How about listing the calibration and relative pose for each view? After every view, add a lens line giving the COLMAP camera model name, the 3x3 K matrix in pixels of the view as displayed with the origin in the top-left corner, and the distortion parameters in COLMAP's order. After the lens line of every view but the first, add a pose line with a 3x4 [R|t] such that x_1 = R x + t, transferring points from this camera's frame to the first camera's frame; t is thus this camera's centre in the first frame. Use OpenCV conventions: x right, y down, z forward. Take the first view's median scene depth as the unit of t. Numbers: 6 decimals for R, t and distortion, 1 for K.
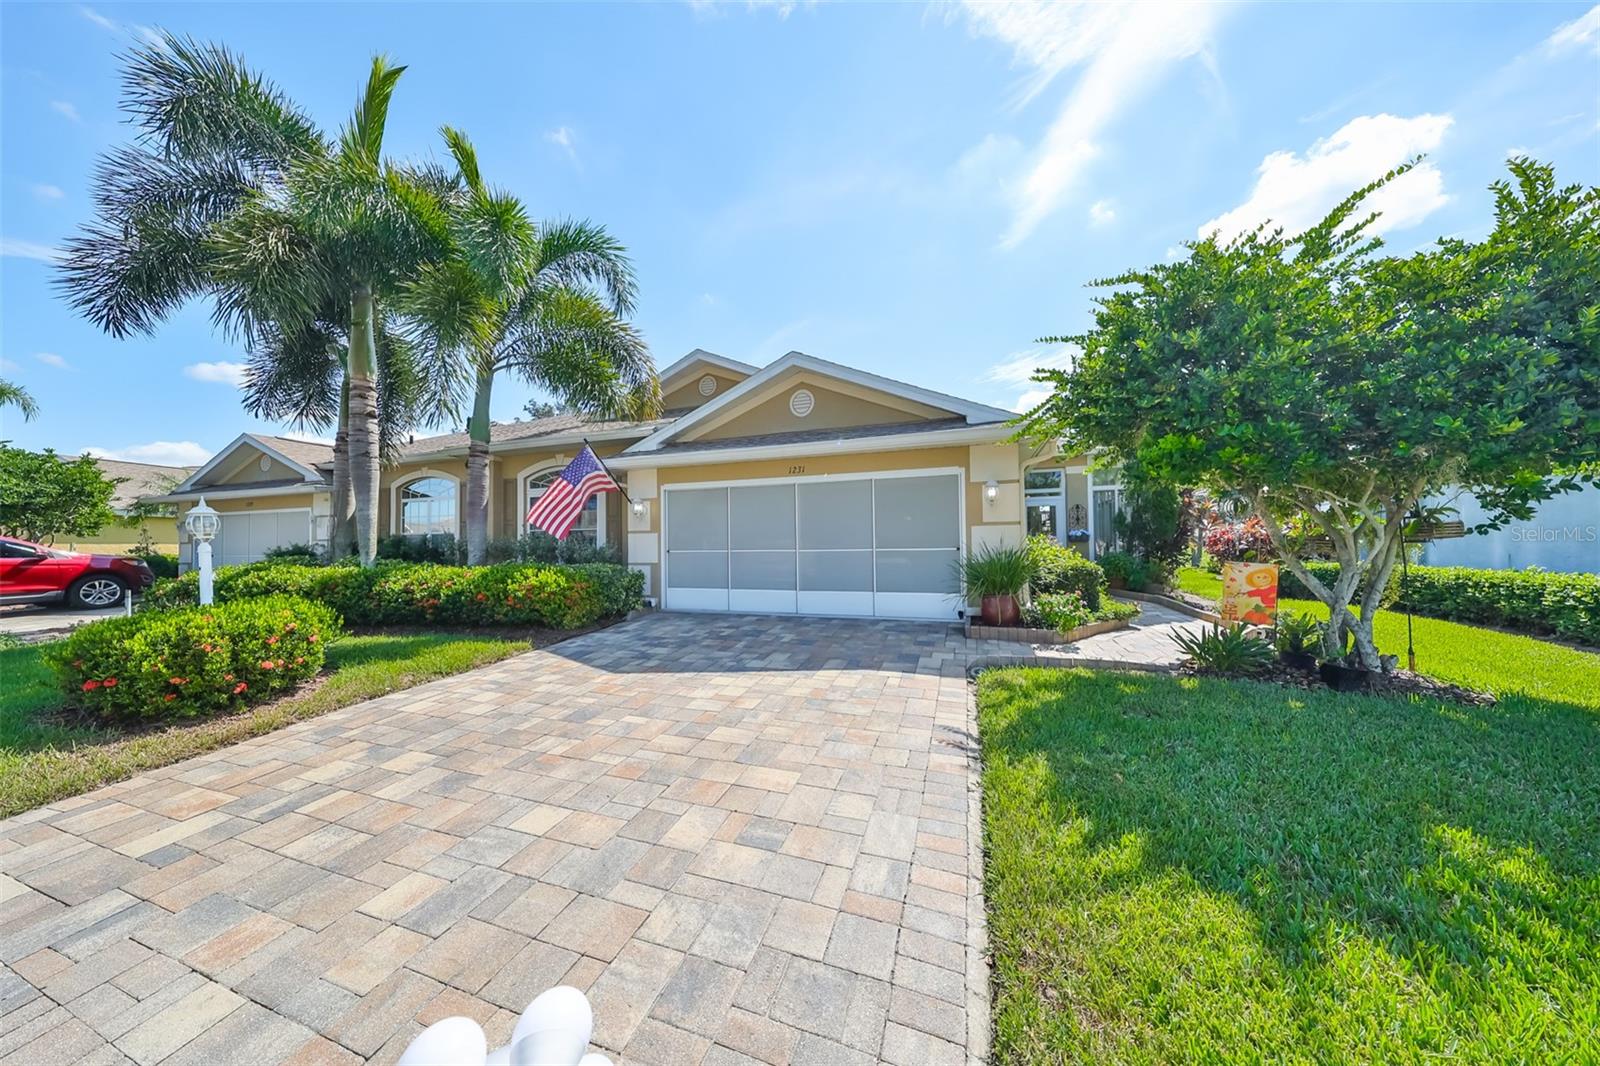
lens RADIAL K [[494.4, 0, 825.4], [0, 494.4, 534.6], [0, 0, 1]] dist [0.001393, 0.000013]
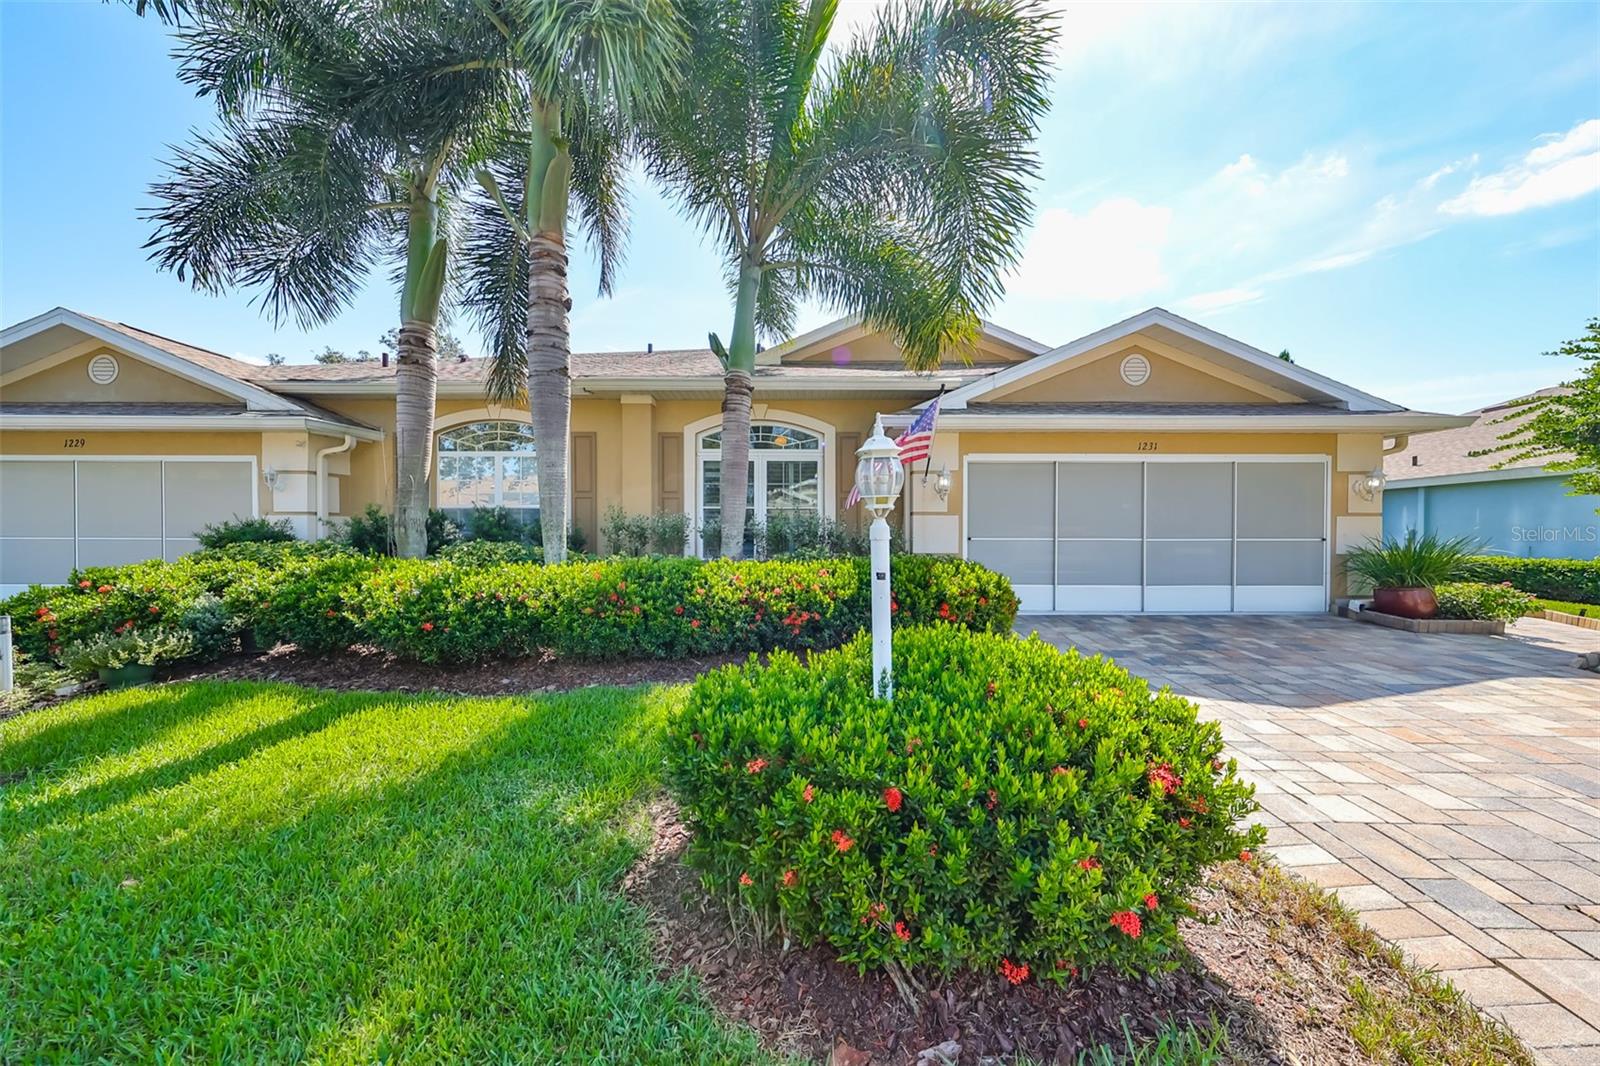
lens RADIAL K [[494.4, 0, 825.4], [0, 494.4, 534.6], [0, 0, 1]] dist [0.001393, 0.000013]
pose [[0.946590, 0.009279, 0.322306, -0.852625], [-0.018337, 0.999517, 0.025077, 0.011672], [-0.321918, -0.029648, 0.946303, 0.349789]]
